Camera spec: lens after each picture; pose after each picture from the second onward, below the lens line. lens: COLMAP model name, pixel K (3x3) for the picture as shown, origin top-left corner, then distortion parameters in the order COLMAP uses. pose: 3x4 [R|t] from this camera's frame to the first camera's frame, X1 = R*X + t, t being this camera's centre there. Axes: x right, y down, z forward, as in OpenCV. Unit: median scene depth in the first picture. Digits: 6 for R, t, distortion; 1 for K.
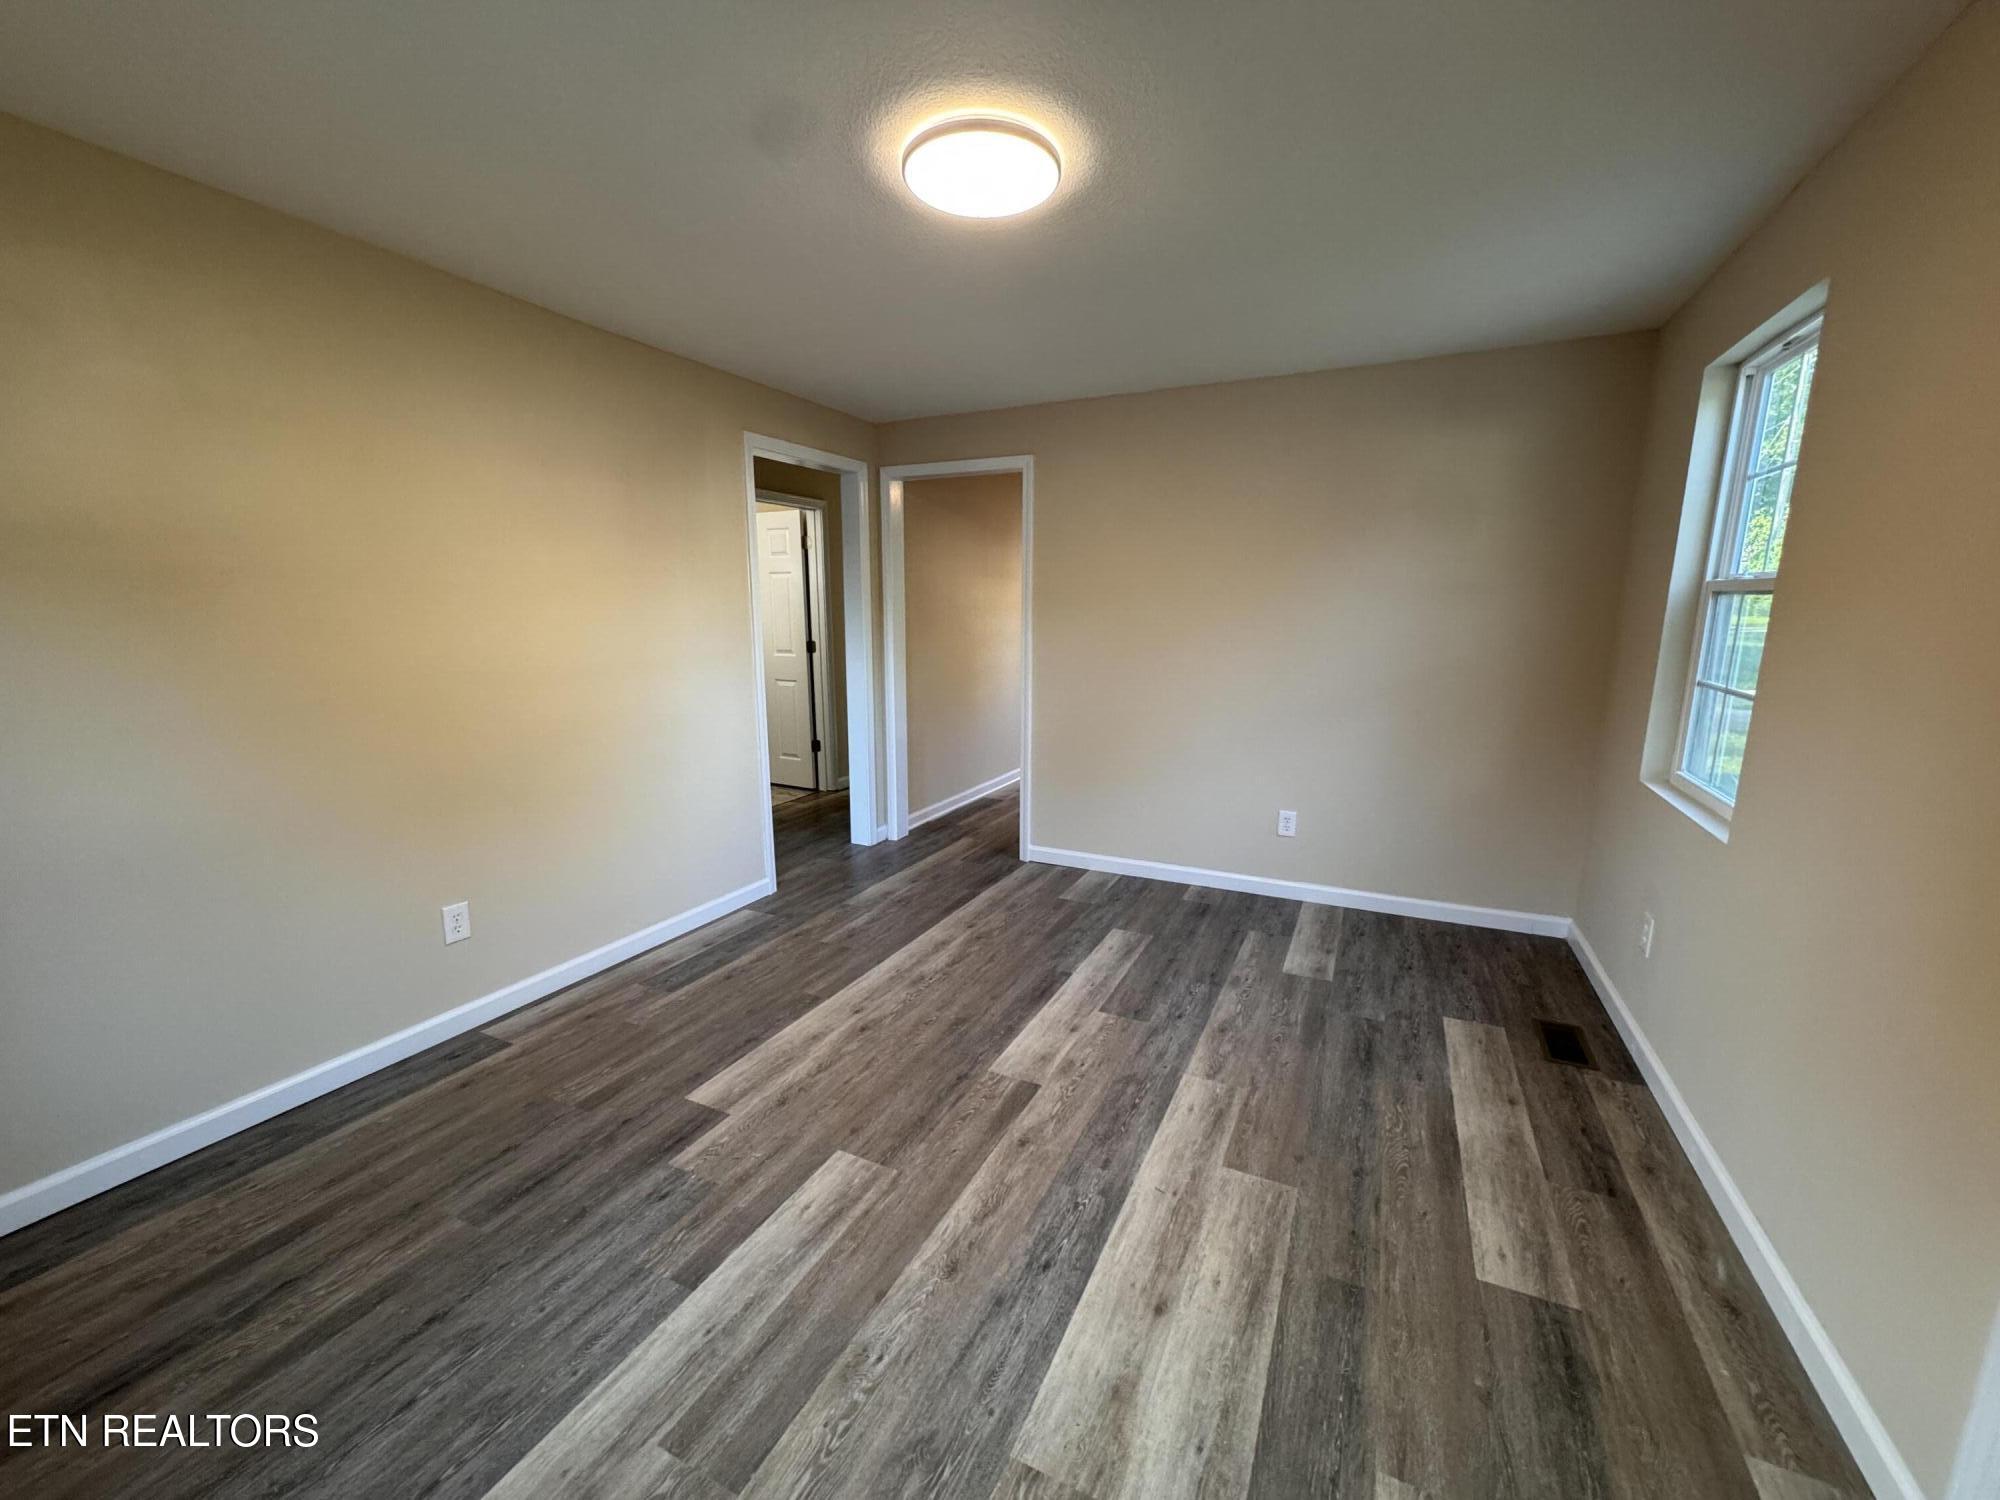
lens RADIAL K [[800.5, 0, 1000.2], [0, 800.5, 751.7], [0, 0, 1]] dist [-0.006298, 0.001326]
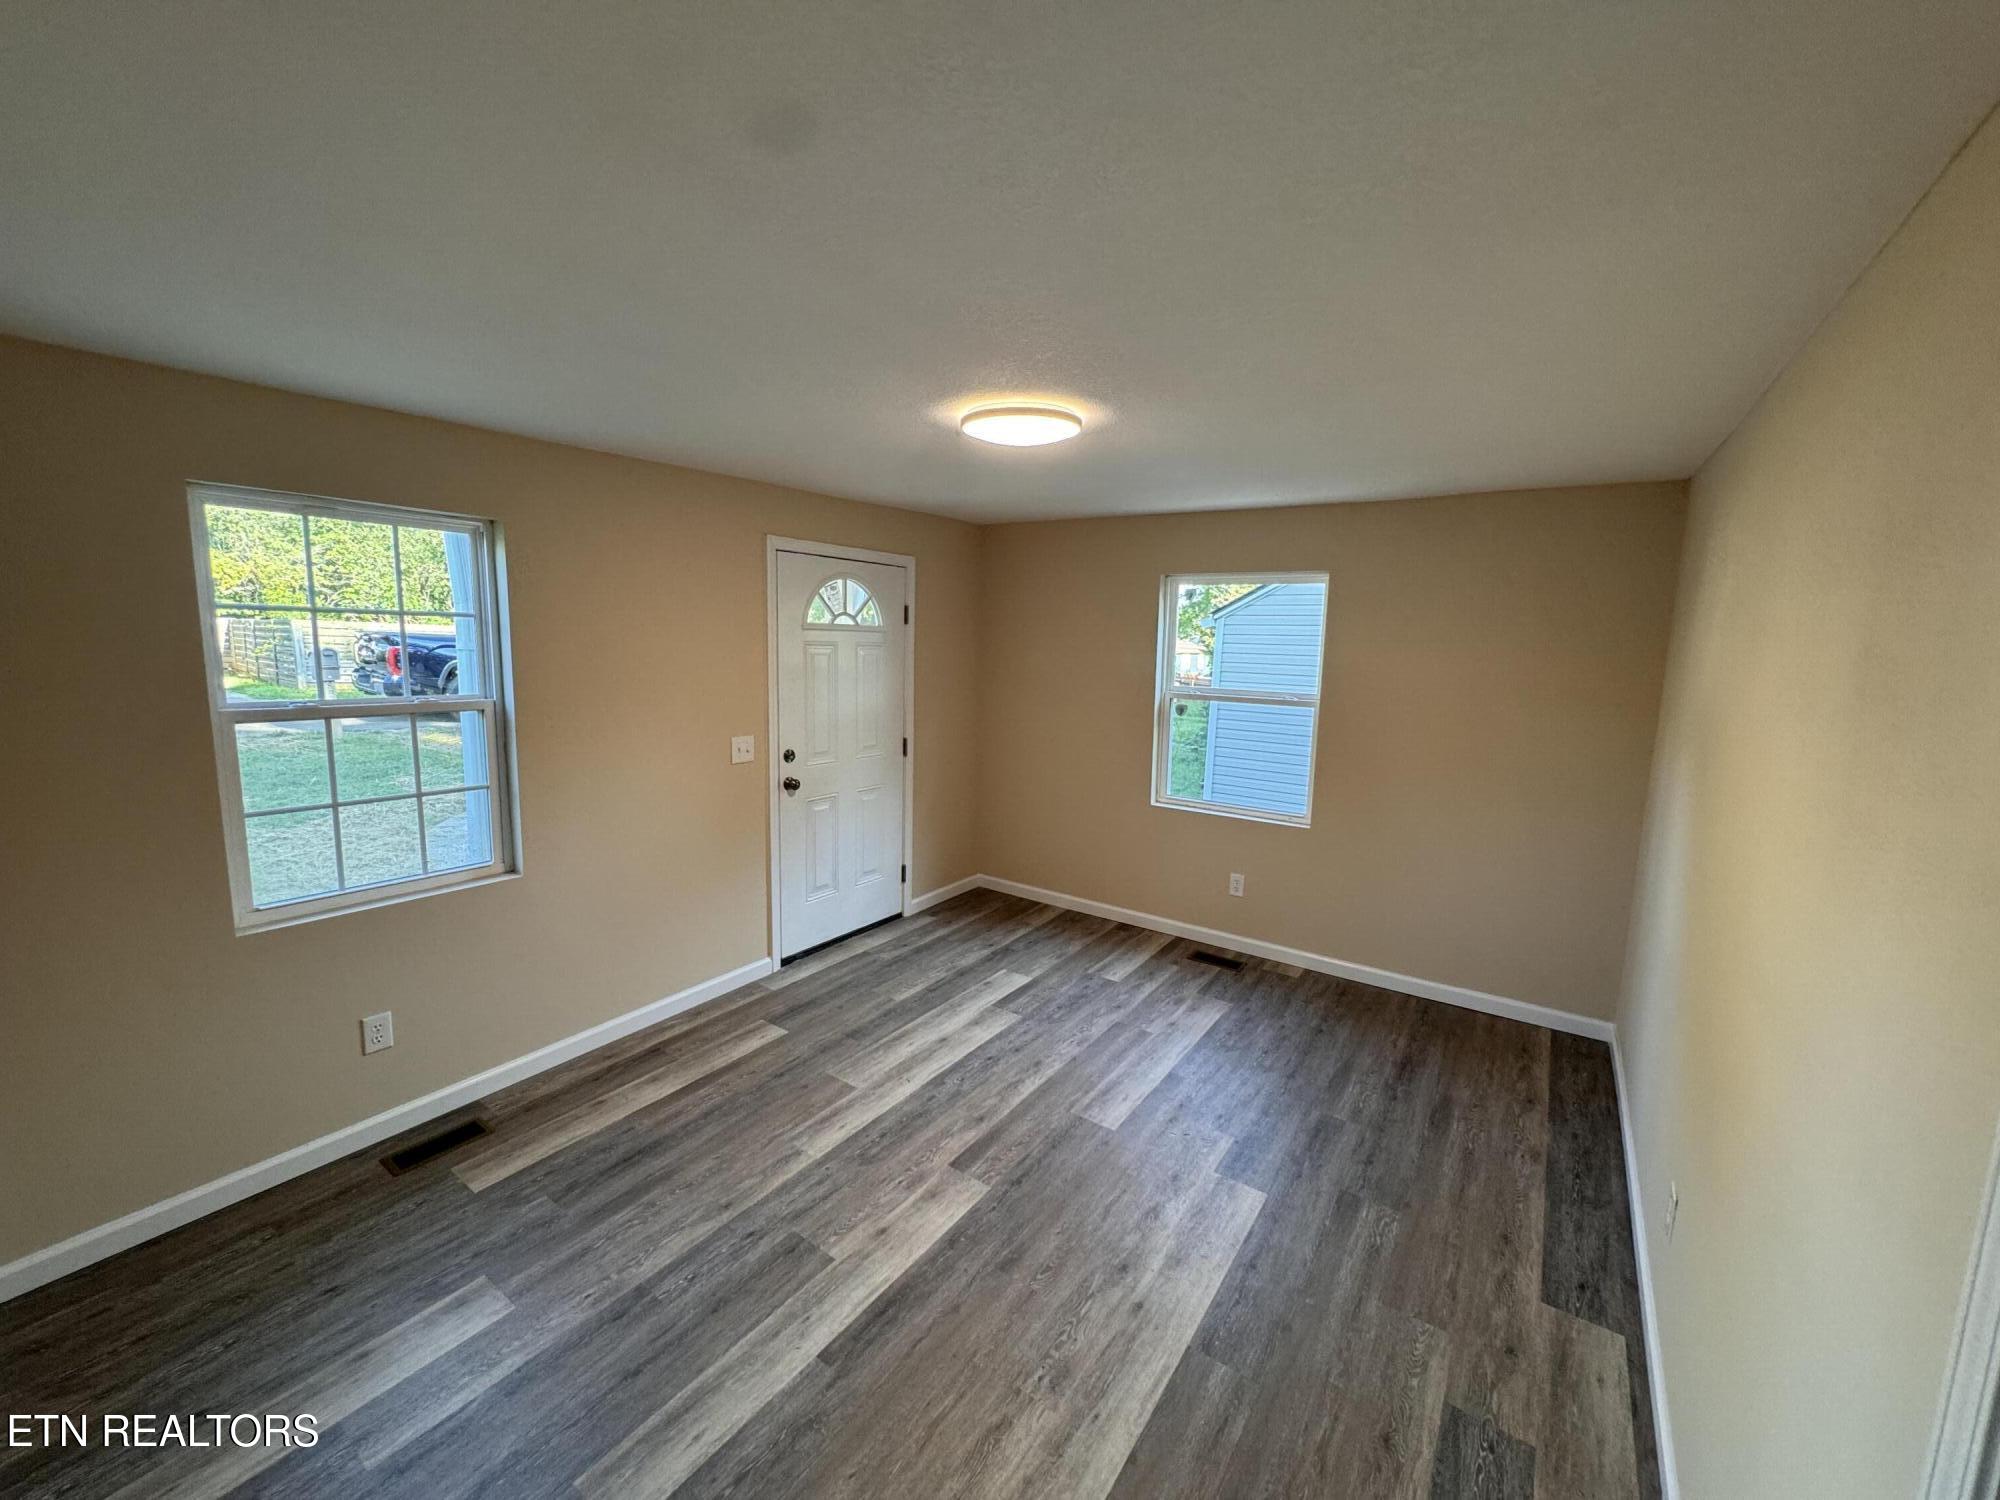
lens RADIAL K [[797.4, 0, 999.4], [0, 797.4, 752.7], [0, 0, 1]] dist [-0.004343, 0.000050]
pose [[-0.986624, -0.047112, 0.156058, -0.164702], [0.005391, 0.947374, 0.320084, -0.482997], [-0.162925, 0.316644, -0.934447, 1.821206]]
